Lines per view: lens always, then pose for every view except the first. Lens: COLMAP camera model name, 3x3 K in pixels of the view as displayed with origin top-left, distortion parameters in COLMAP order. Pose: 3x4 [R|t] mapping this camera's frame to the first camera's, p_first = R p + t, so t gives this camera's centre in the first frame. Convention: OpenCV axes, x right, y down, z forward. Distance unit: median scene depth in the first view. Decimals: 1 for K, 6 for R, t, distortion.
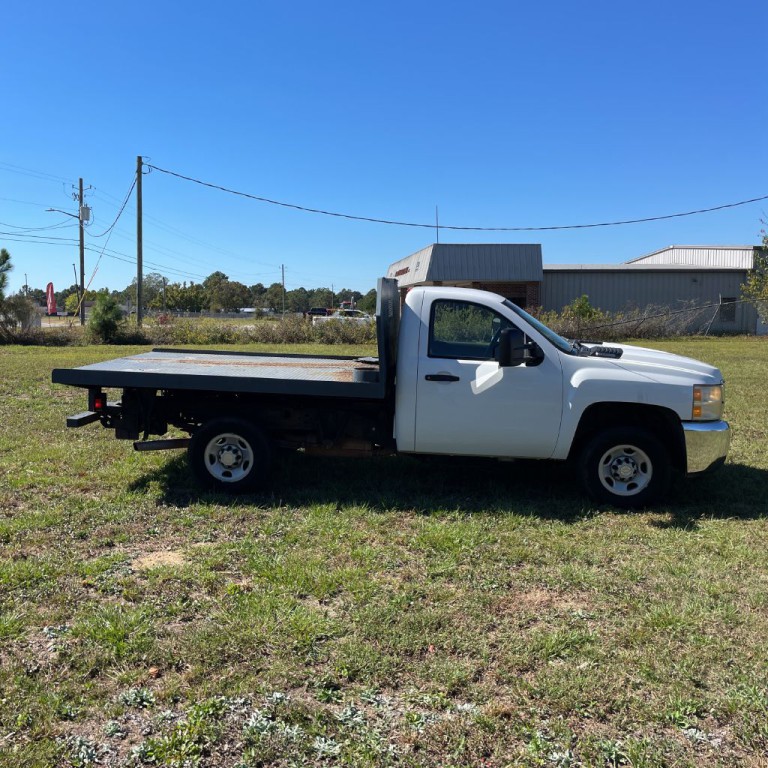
lens RADIAL K [[765.8, 0, 381.0], [0, 765.8, 382.8], [0, 0, 1]] dist [0.016400, 0.000000]
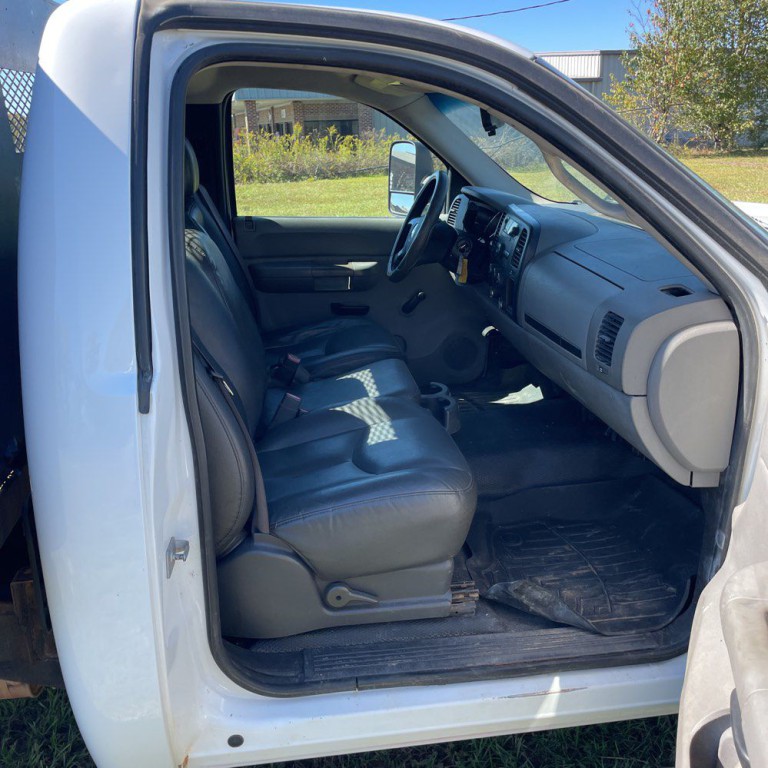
lens RADIAL K [[765.8, 0, 386.5], [0, 765.8, 381.3], [0, 0, 1]] dist [0.016400, 0.000000]
pose [[0.971608, -0.102613, 0.213187, 0.015026], [0.055237, 0.974535, 0.217324, -0.015734], [-0.230059, -0.199378, 0.952534, 0.191010]]
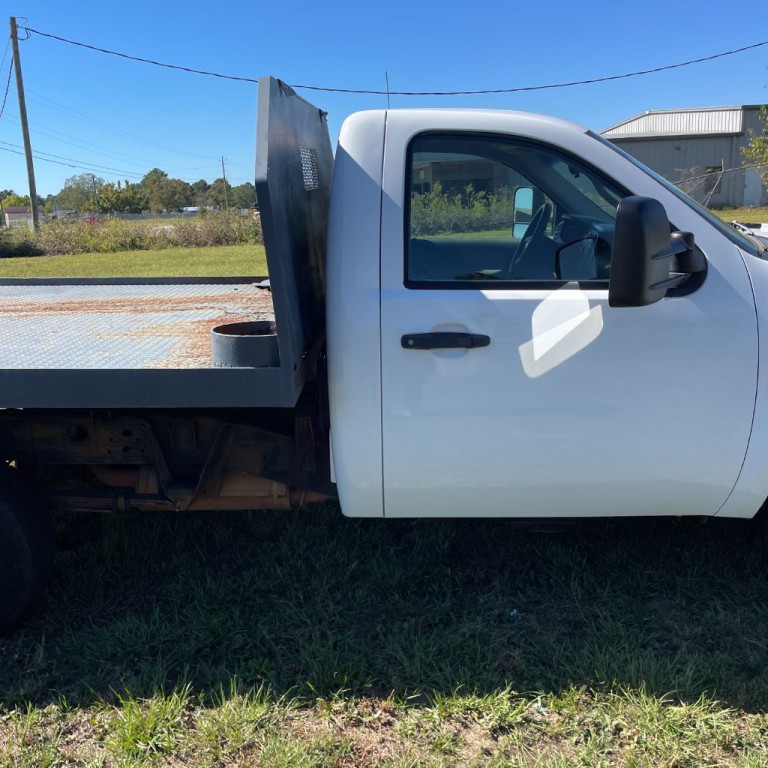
lens RADIAL K [[765.8, 0, 384.9], [0, 765.8, 384.1], [0, 0, 1]] dist [0.016400, 0.000000]
pose [[0.996645, -0.062345, 0.053030, 0.006739], [0.054372, 0.988603, 0.140386, -0.009854], [-0.061178, -0.137031, 0.988676, 0.150643]]
